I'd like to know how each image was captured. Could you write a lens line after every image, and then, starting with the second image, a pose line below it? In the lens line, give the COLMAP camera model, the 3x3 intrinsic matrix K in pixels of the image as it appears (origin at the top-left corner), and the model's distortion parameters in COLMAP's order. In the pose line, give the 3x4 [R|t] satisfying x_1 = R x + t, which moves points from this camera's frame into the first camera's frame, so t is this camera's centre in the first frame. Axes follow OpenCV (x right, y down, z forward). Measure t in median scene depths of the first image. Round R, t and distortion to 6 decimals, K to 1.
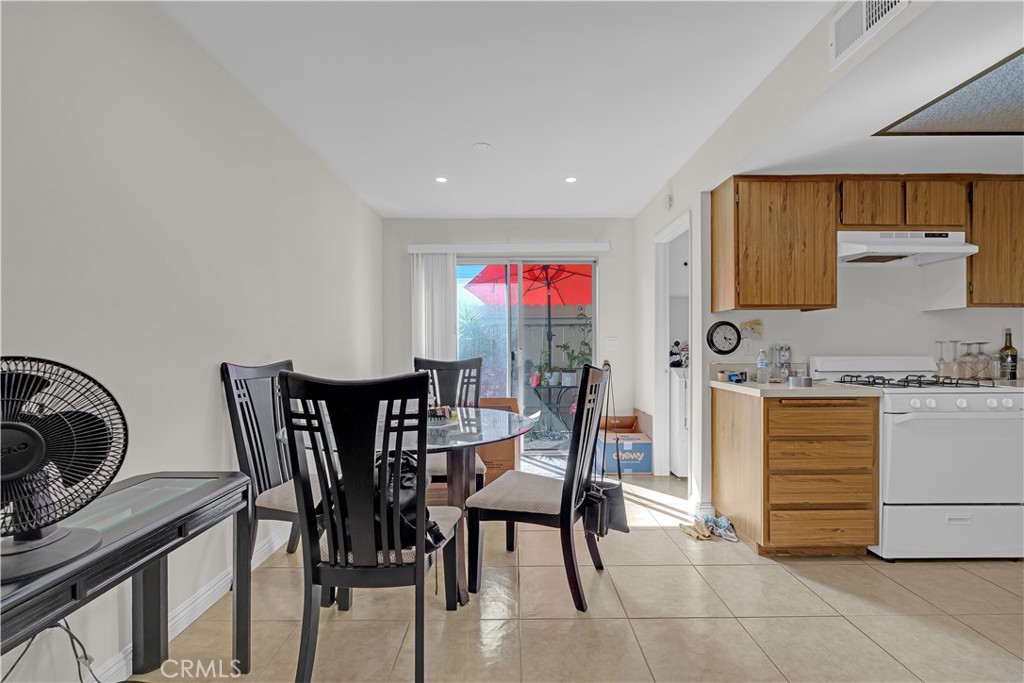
lens RADIAL K [[452.2, 0, 512.0], [0, 452.2, 341.5], [0, 0, 1]] dist [0.001007, 0.000414]
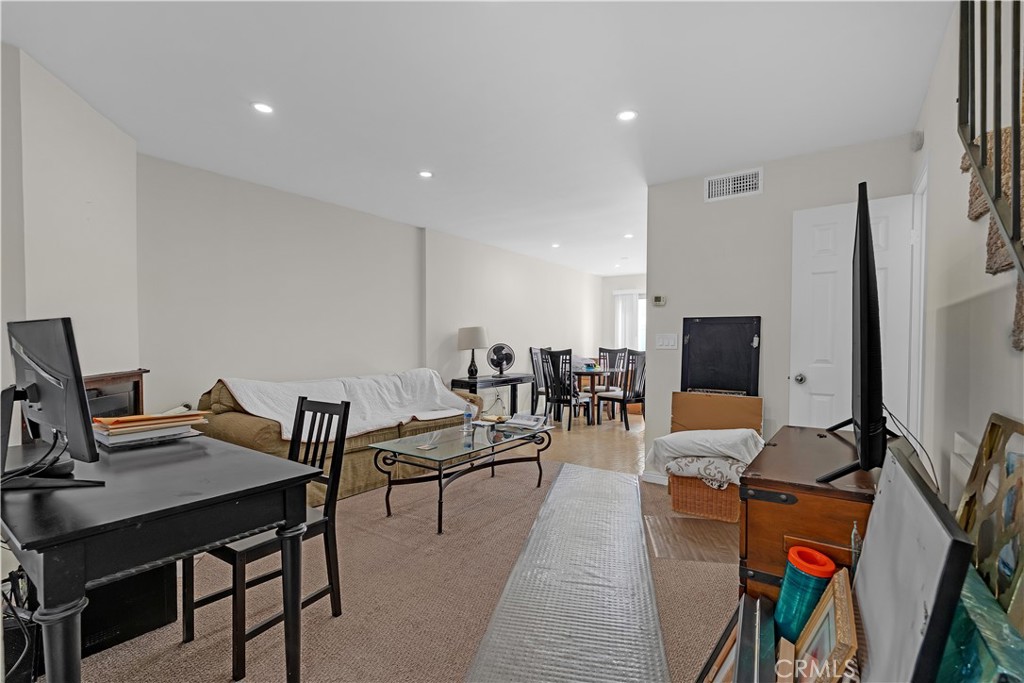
lens RADIAL K [[452.2, 0, 512.0], [0, 452.2, 341.5], [0, 0, 1]] dist [0.001007, 0.000414]
pose [[0.808671, 0.013370, -0.588110, 1.631003], [-0.009310, 0.999907, 0.009930, -0.033540], [0.588188, -0.002555, 0.808720, -2.385127]]
